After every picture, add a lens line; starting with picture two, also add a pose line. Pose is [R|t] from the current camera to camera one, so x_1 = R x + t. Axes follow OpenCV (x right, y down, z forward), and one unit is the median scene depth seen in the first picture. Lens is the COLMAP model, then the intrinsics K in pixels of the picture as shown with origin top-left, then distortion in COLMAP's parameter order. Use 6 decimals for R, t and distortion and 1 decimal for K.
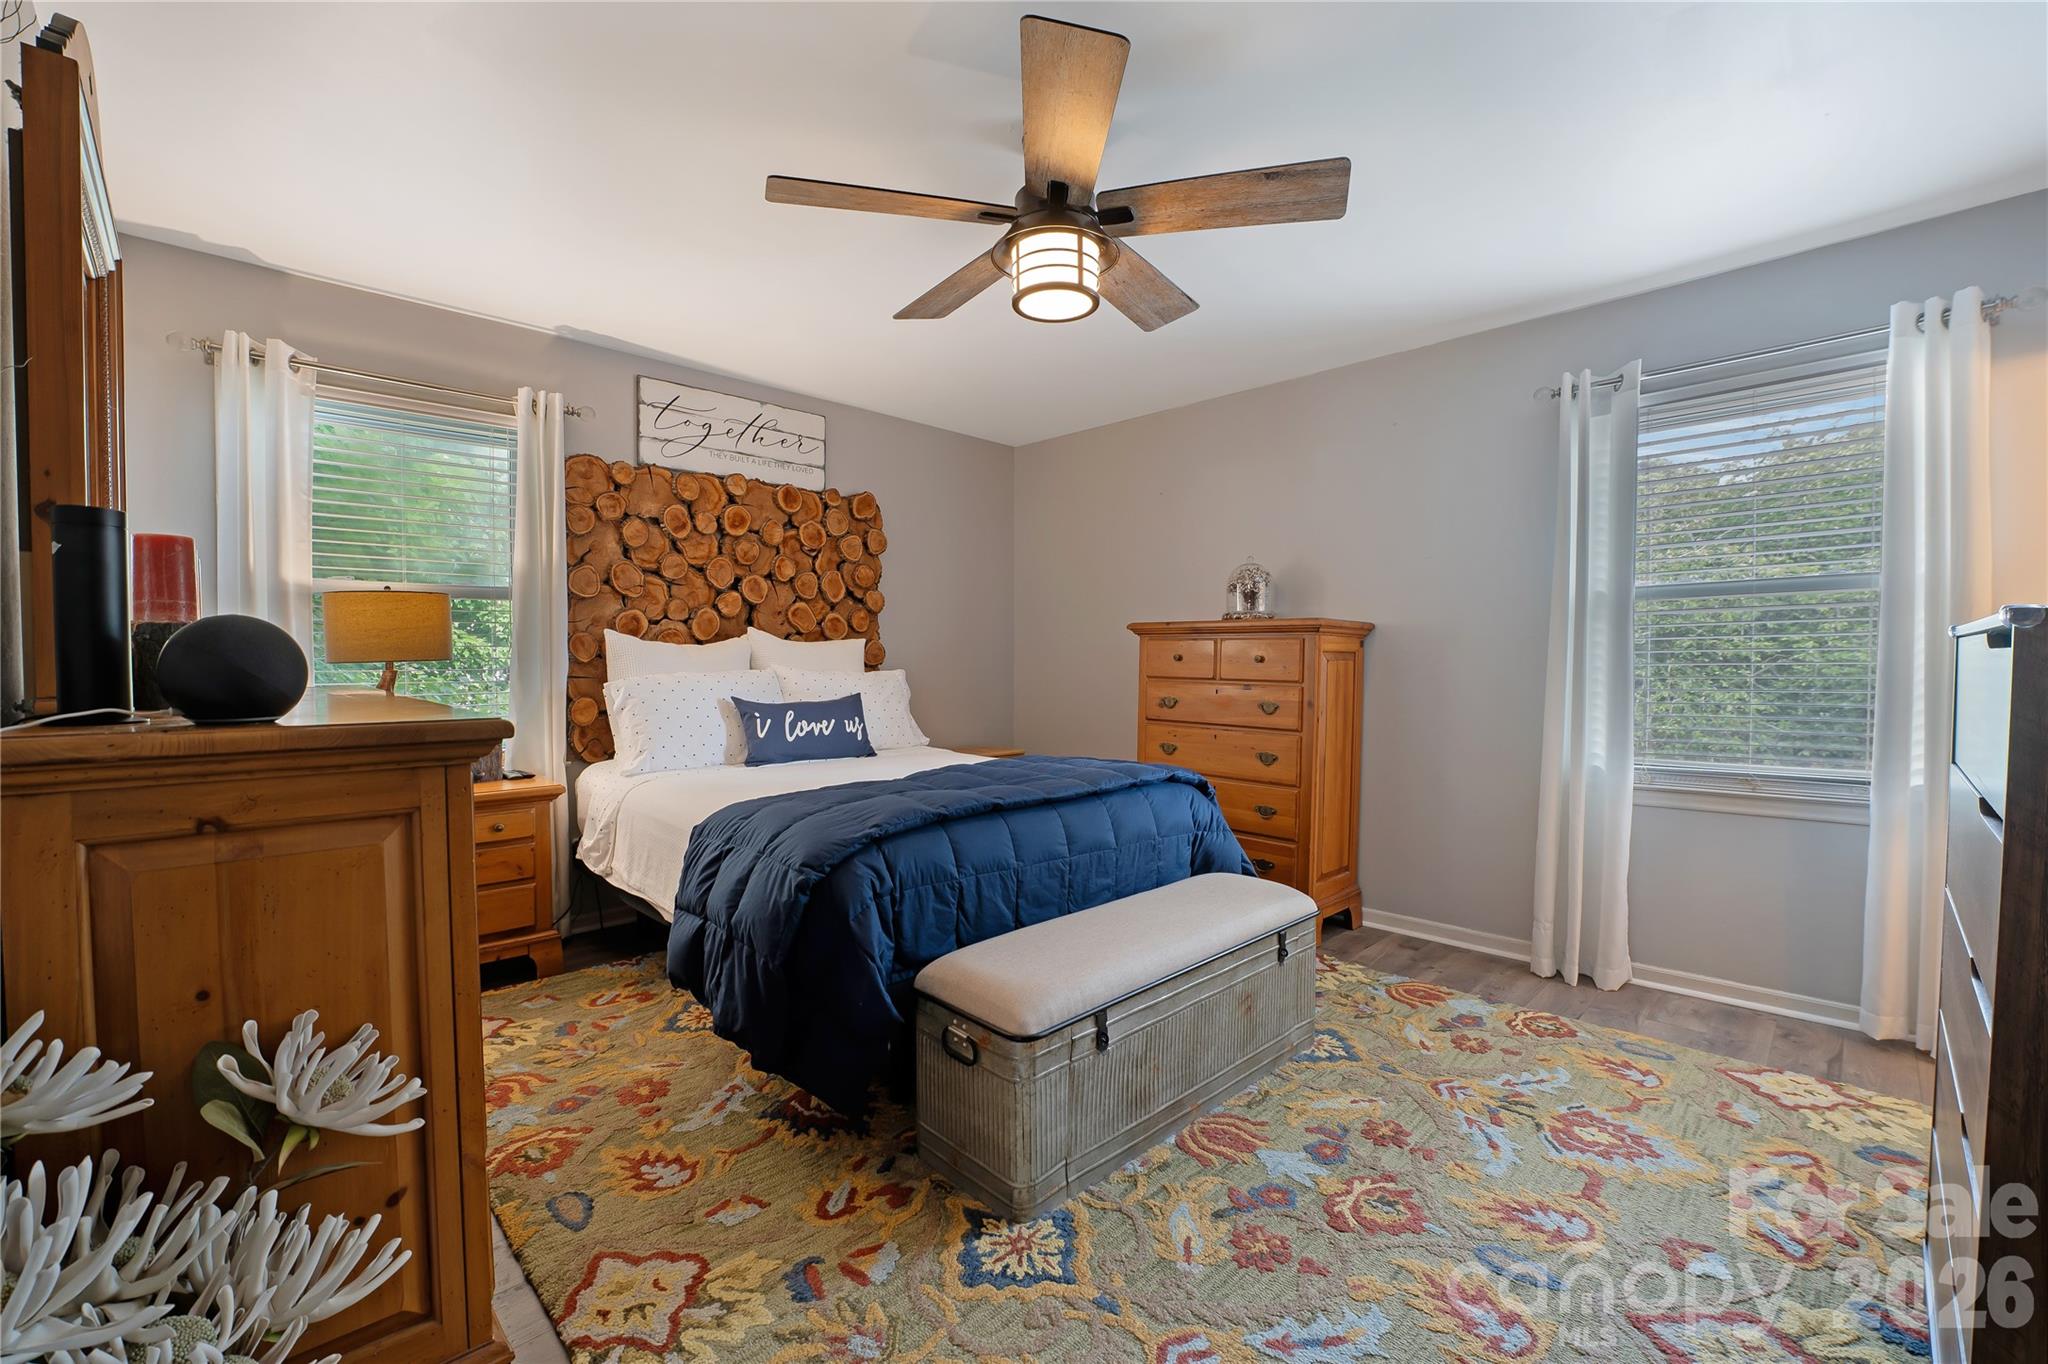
lens RADIAL K [[855.2, 0, 1019.8], [0, 855.2, 690.0], [0, 0, 1]] dist [-0.030266, 0.000178]
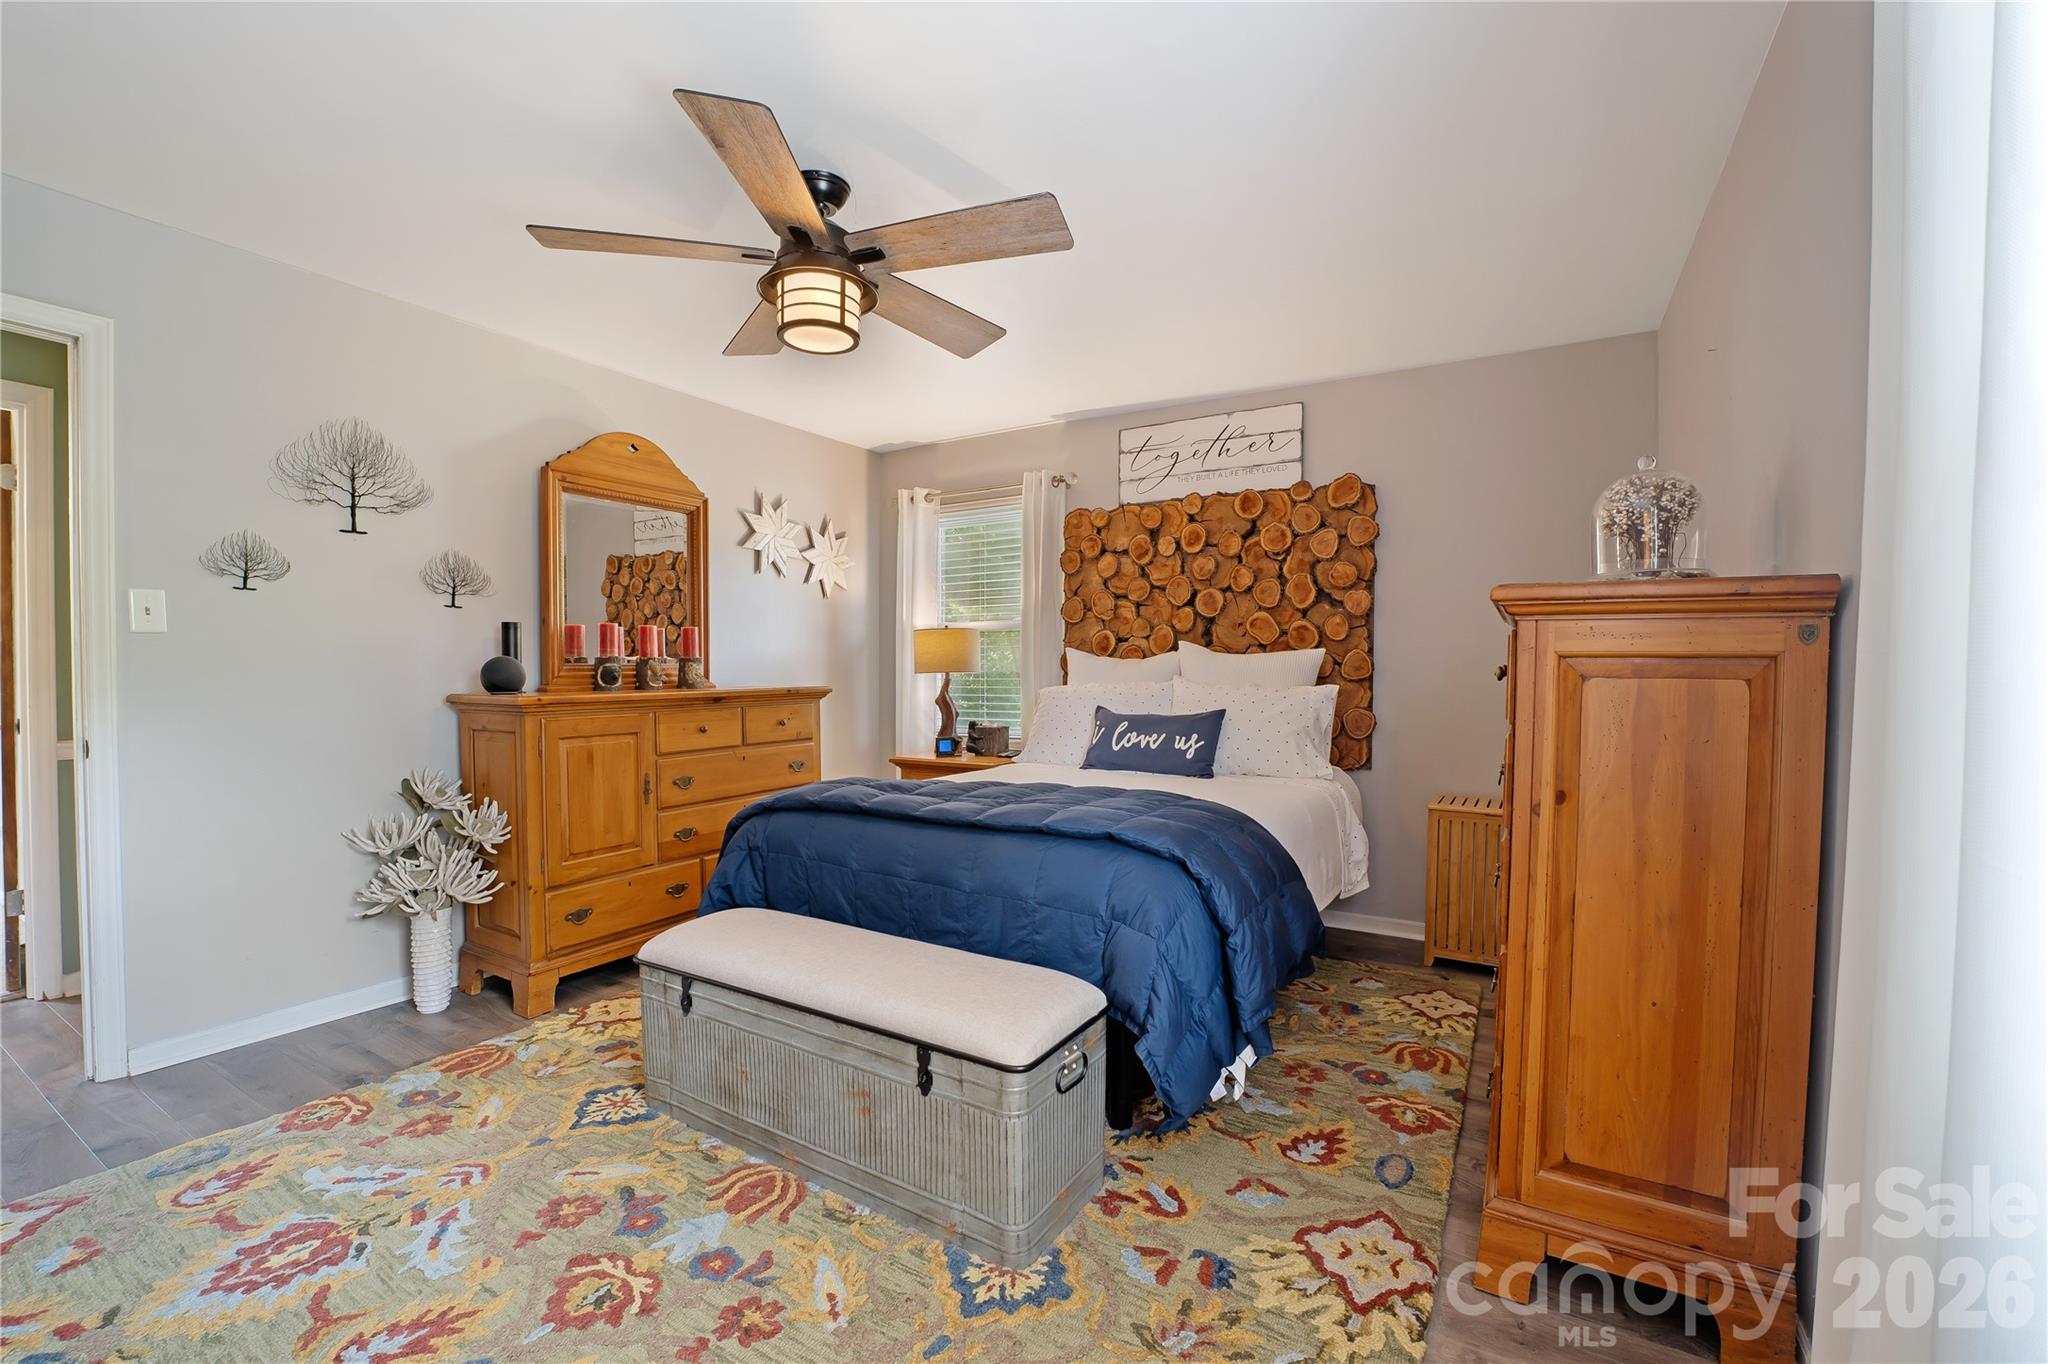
lens RADIAL K [[855.2, 0, 1019.8], [0, 855.2, 690.0], [0, 0, 1]] dist [-0.030266, 0.000178]
pose [[0.246004, 0.022493, -0.969008, 0.703053], [-0.035271, 0.999276, 0.014241, -0.024367], [0.968627, 0.030674, 0.246620, 0.610870]]
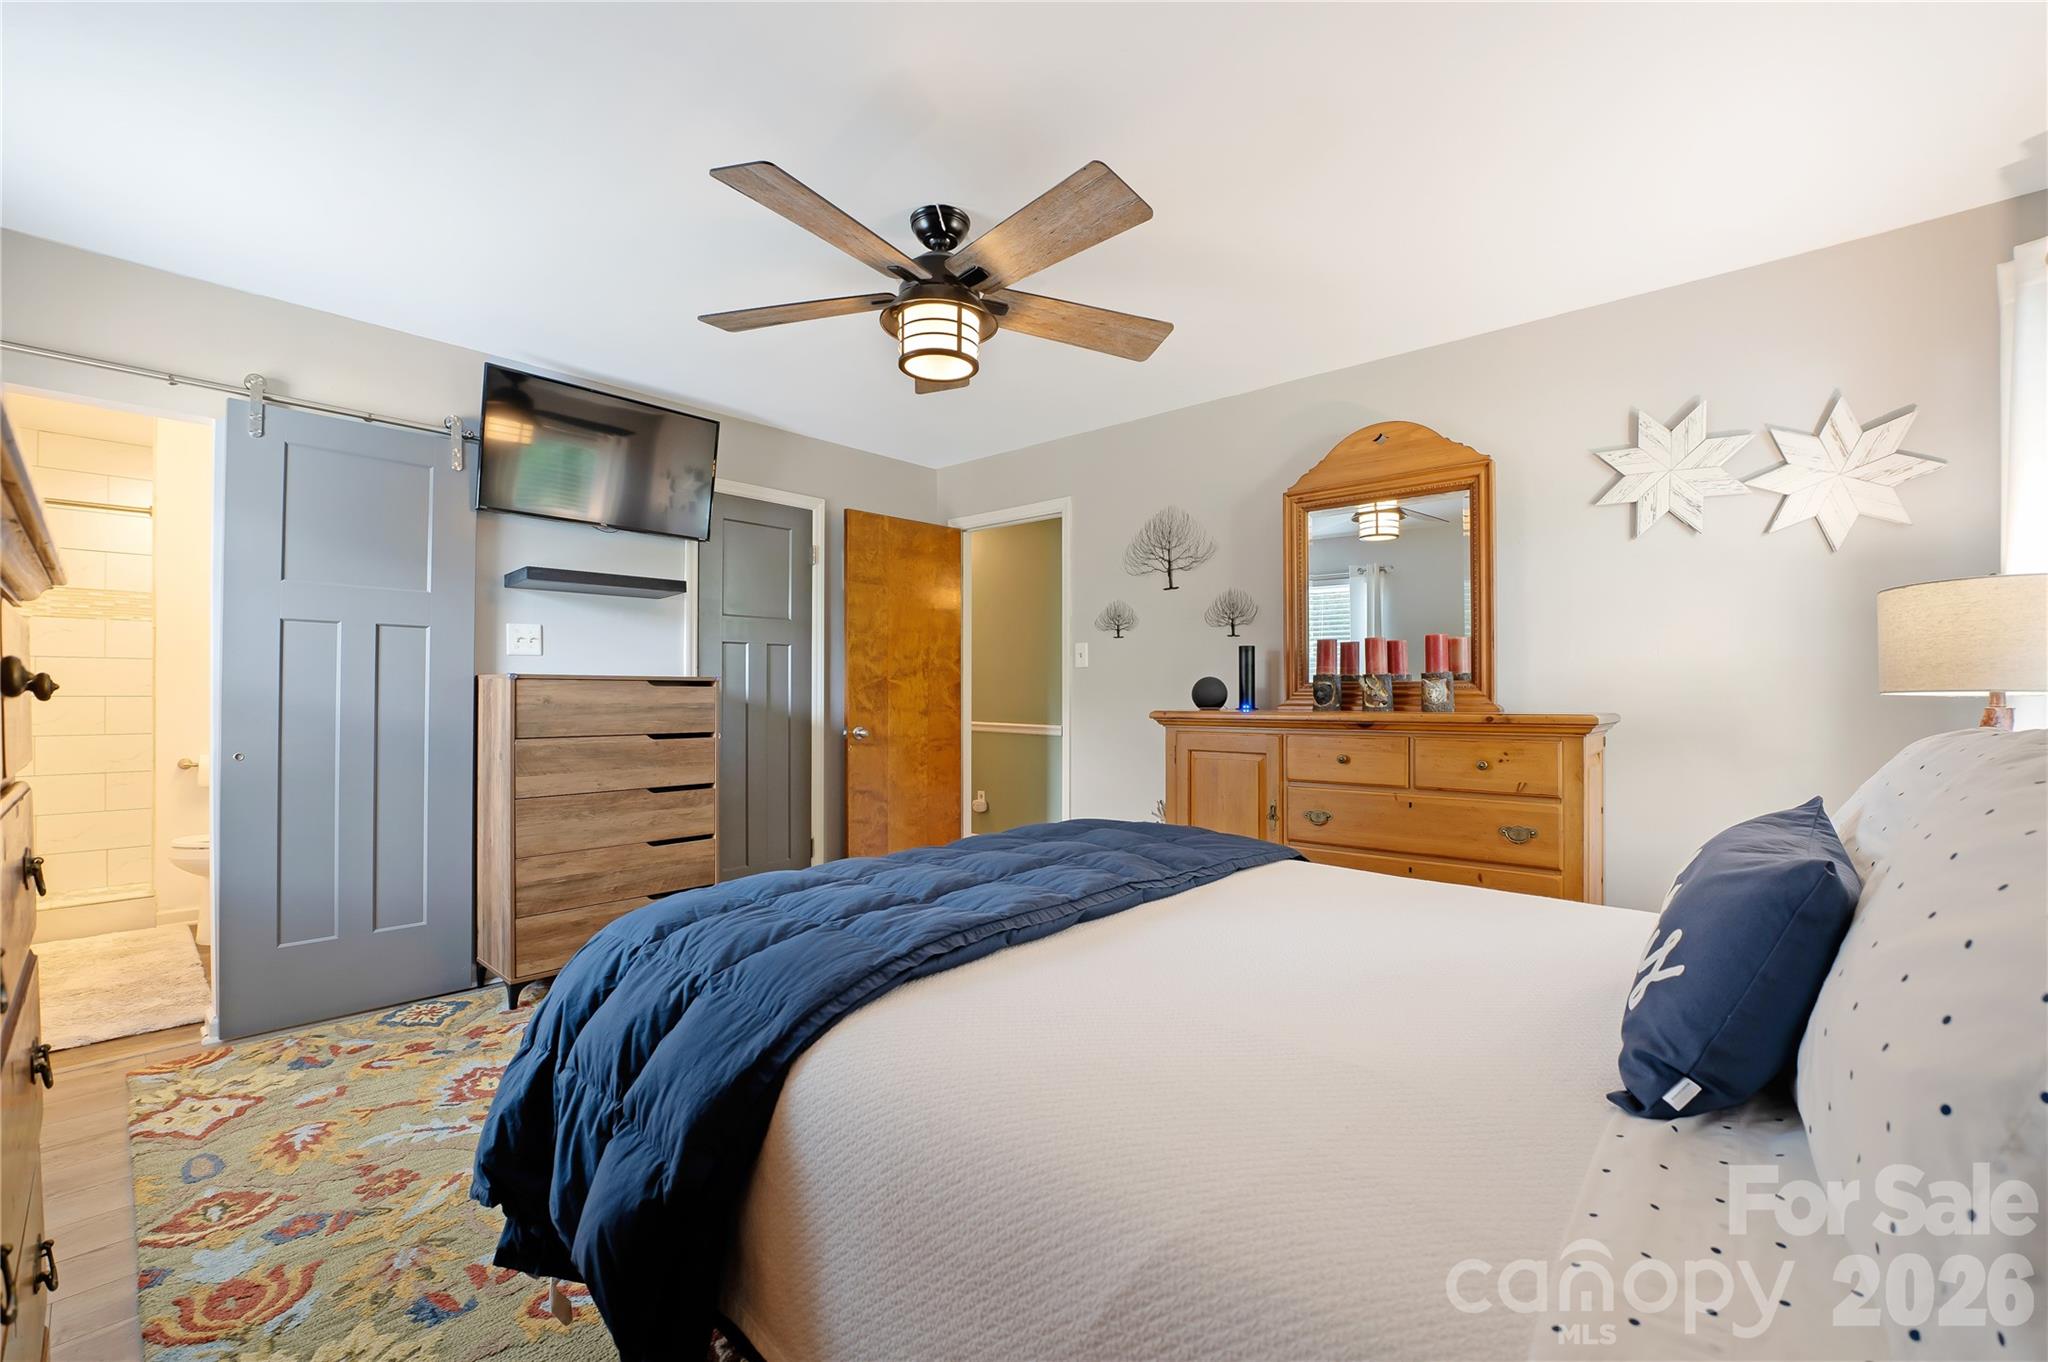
lens RADIAL K [[847.1, 0, 1017.7], [0, 847.1, 650.4], [0, 0, 1]] dist [0.000179, 0.000487]
pose [[-0.998021, -0.007919, -0.062378, 0.009627], [-0.007012, 0.999867, -0.014741, -0.043105], [0.062486, -0.014274, -0.997944, 1.311550]]
